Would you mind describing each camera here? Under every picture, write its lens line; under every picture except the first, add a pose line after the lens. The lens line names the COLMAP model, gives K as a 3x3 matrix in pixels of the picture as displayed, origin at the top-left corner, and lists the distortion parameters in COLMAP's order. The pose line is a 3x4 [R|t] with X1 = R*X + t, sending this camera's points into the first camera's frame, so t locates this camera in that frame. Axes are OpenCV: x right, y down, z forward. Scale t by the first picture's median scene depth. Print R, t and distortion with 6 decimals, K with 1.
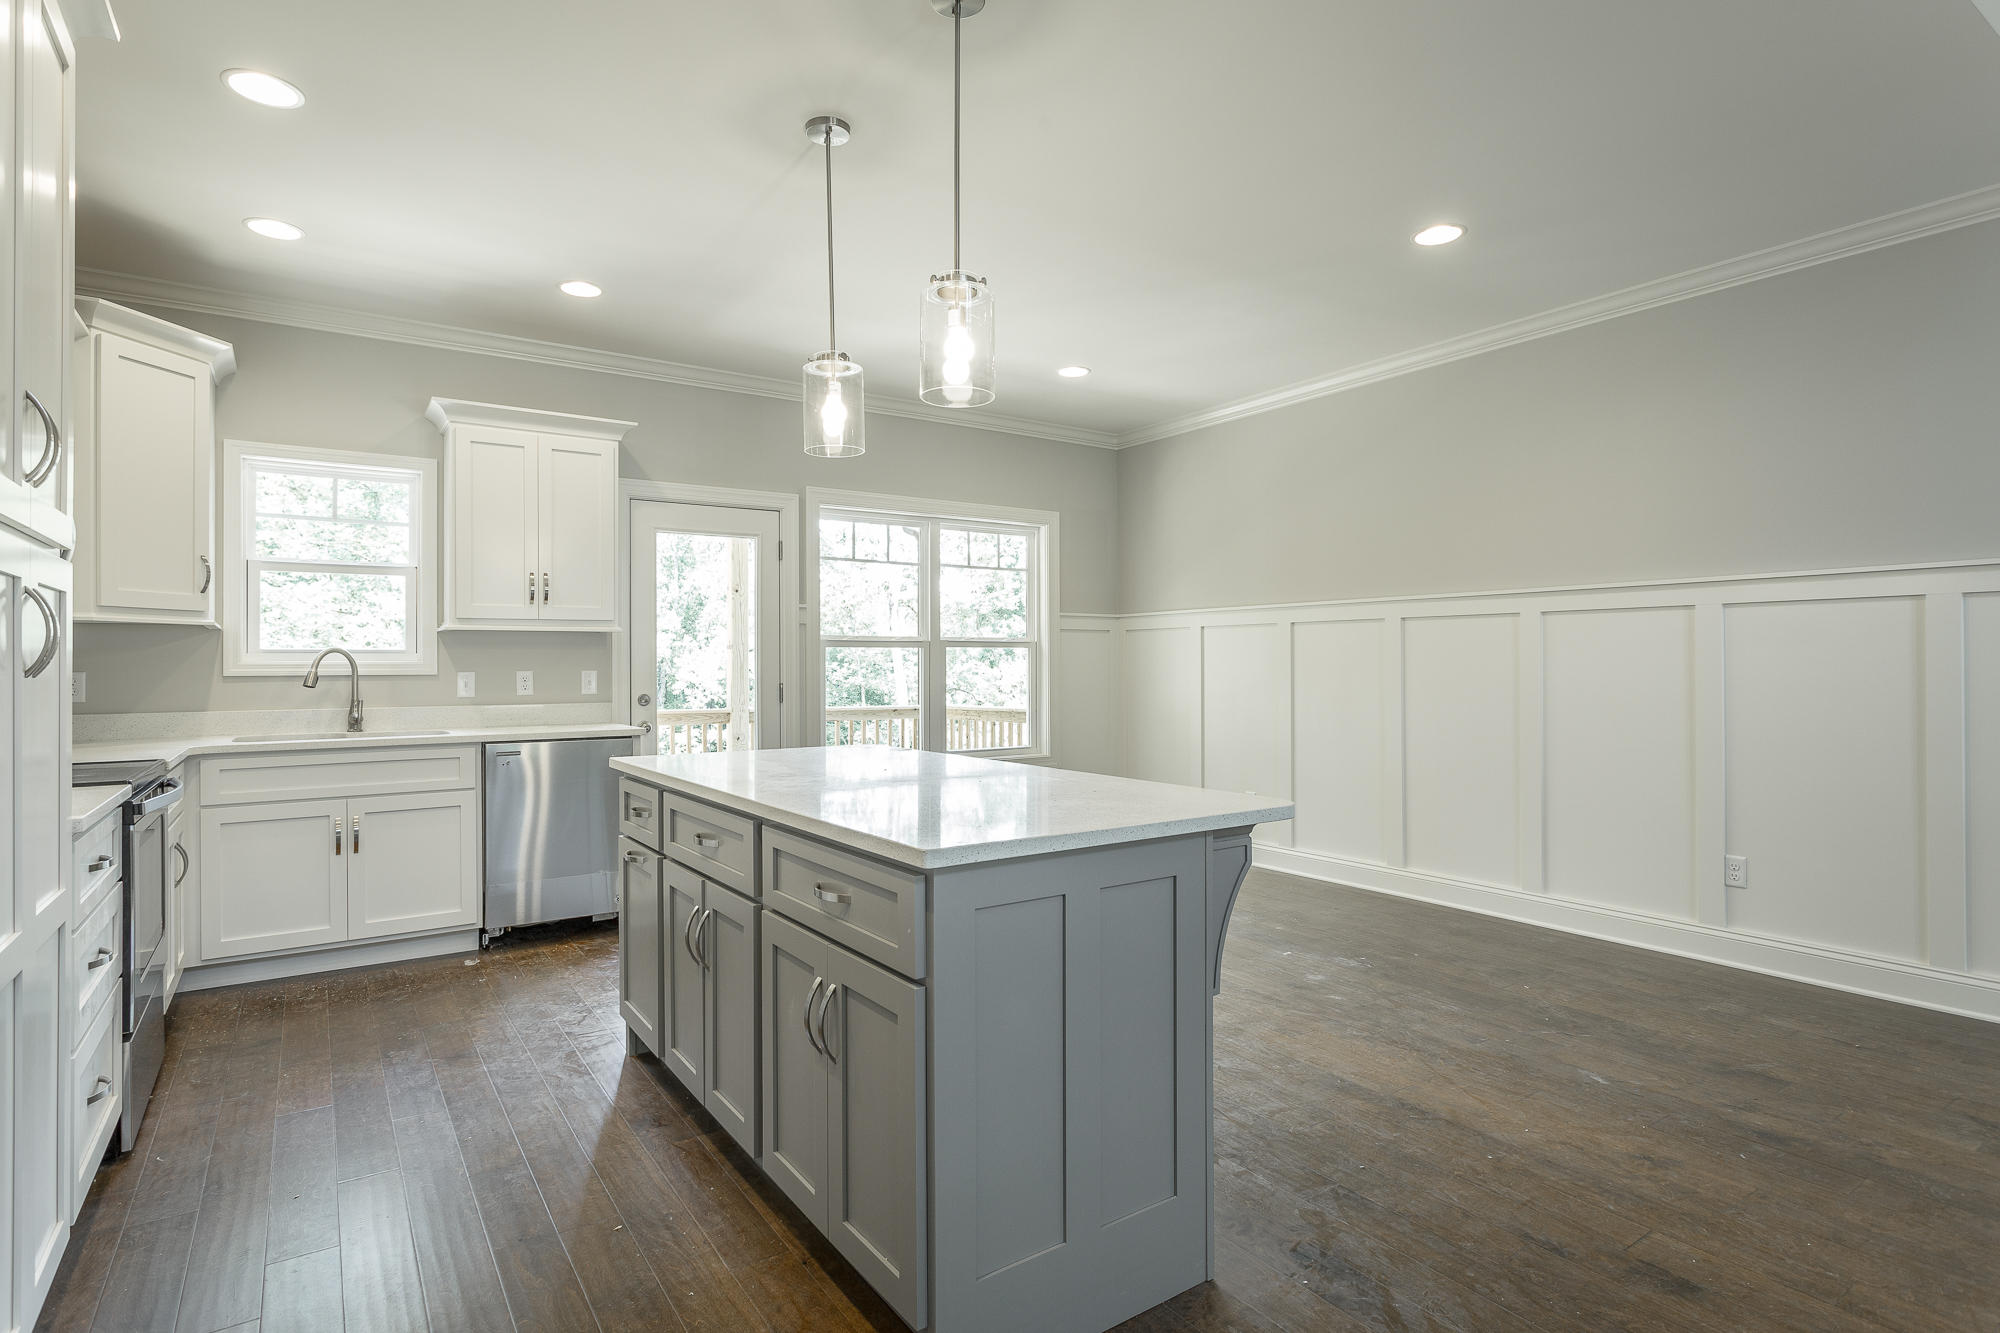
lens RADIAL K [[1010.2, 0, 985.9], [0, 1010.2, 656.5], [0, 0, 1]] dist [-0.002615, 0.000251]
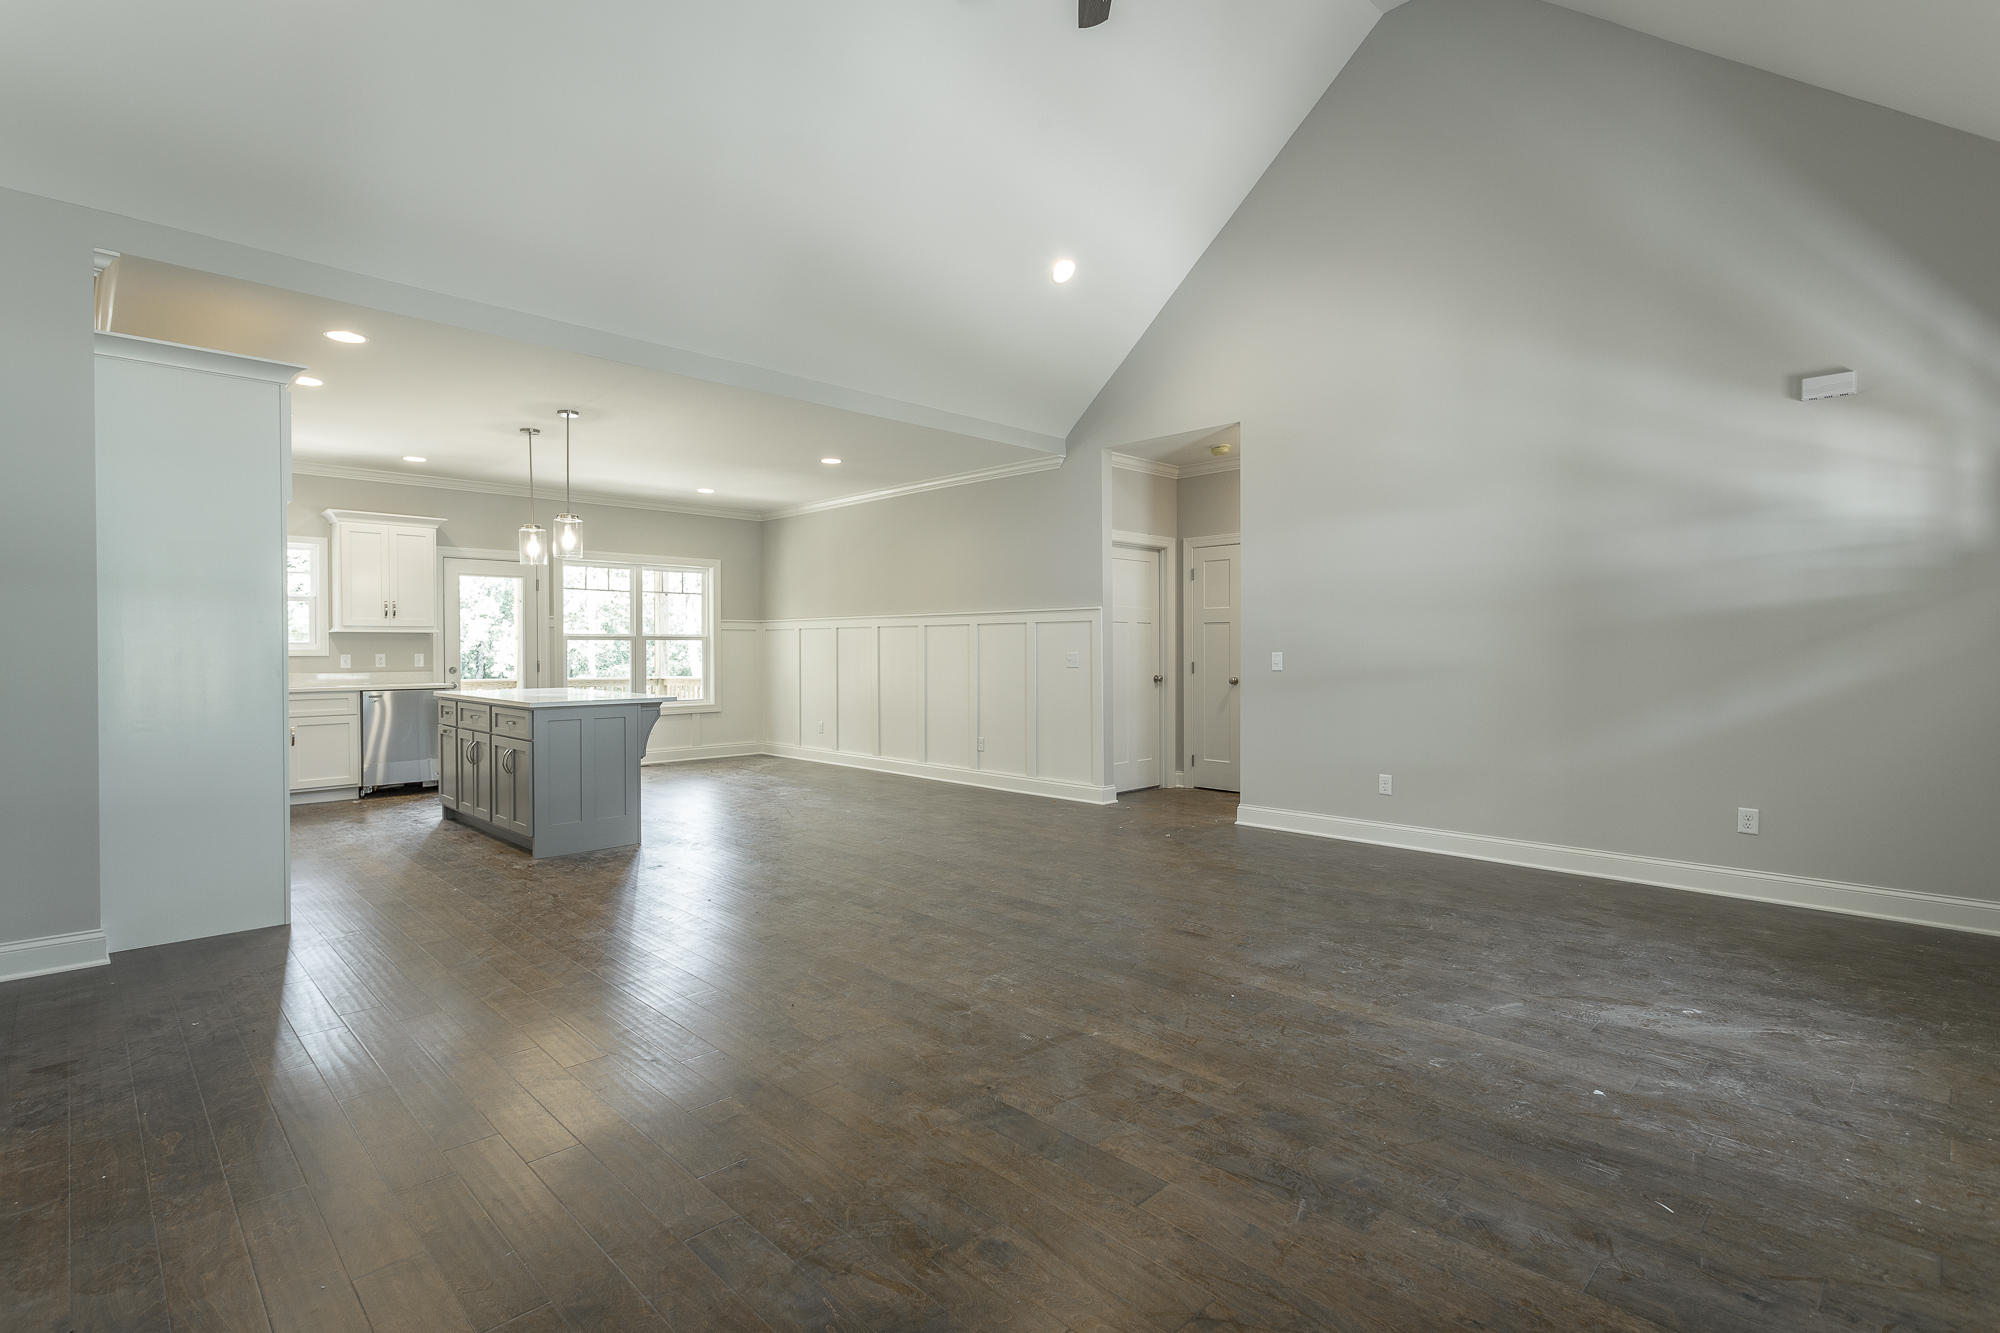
lens RADIAL K [[945.0, 0, 986.3], [0, 945.0, 658.6], [0, 0, 1]] dist [0.001623, 0.002001]
pose [[0.983949, 0.000608, 0.178447, 0.333152], [-0.003918, 0.999827, 0.018200, -0.013150], [-0.178405, -0.018607, 0.983781, -0.928834]]
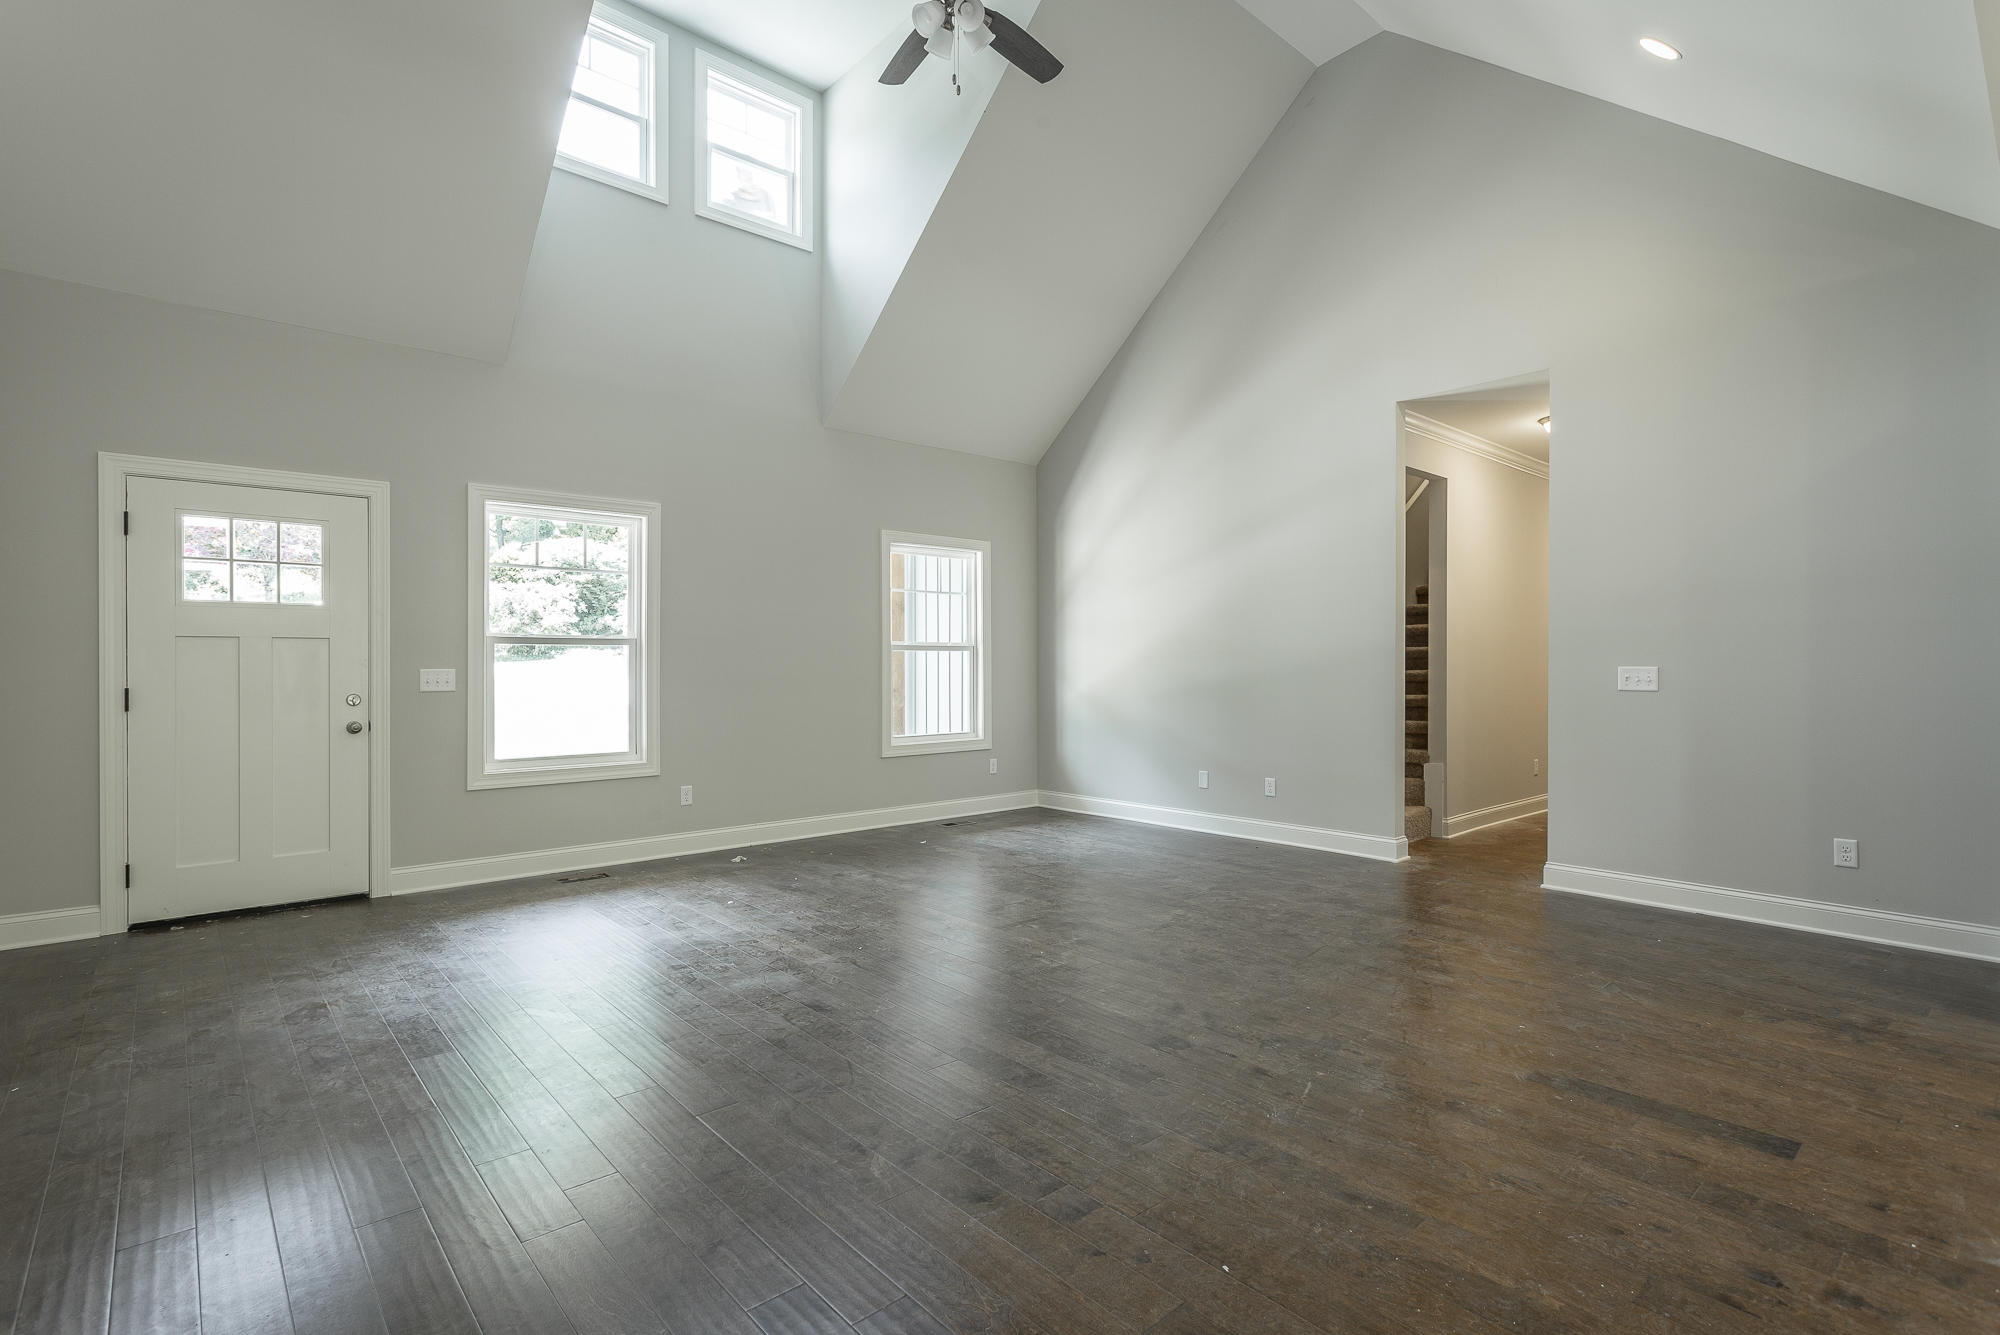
lens RADIAL K [[947.3, 0, 985.1], [0, 947.3, 664.5], [0, 0, 1]] dist [0.004101, -0.000327]
pose [[-0.992675, 0.007143, -0.120604, 0.640144], [0.008156, 0.999935, -0.007908, 0.000610], [0.120540, -0.008833, -0.992669, 0.653856]]
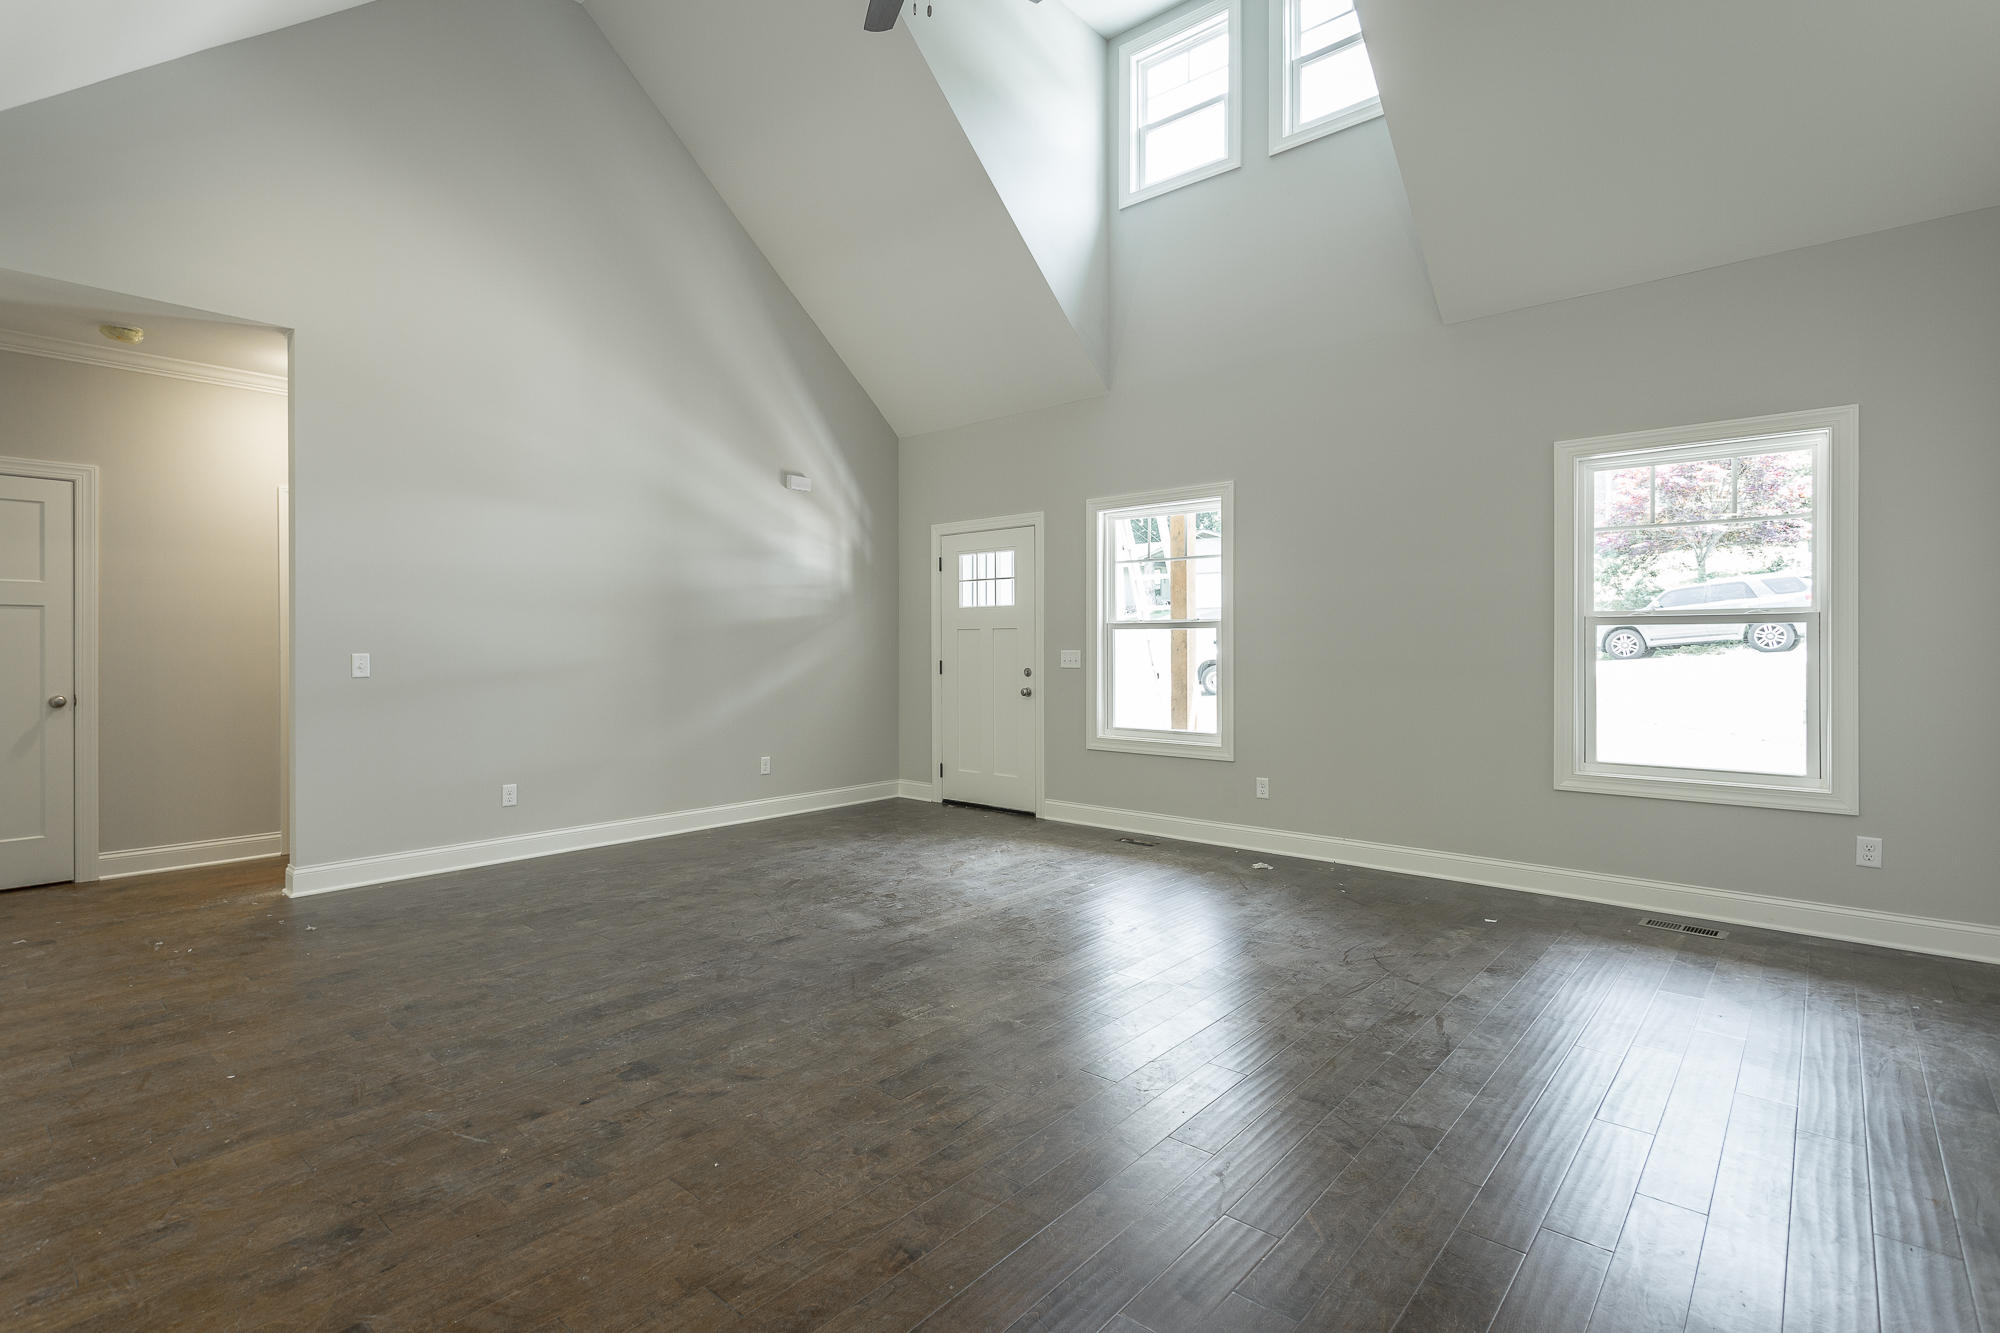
lens RADIAL K [[945.5, 0, 988.0], [0, 945.5, 648.1], [0, 0, 1]] dist [0.002086, 0.000394]
pose [[-0.250214, 0.003337, 0.968185, -0.204945], [-0.006310, 0.999967, -0.005078, -0.003707], [-0.968170, -0.007380, -0.250185, -0.057420]]
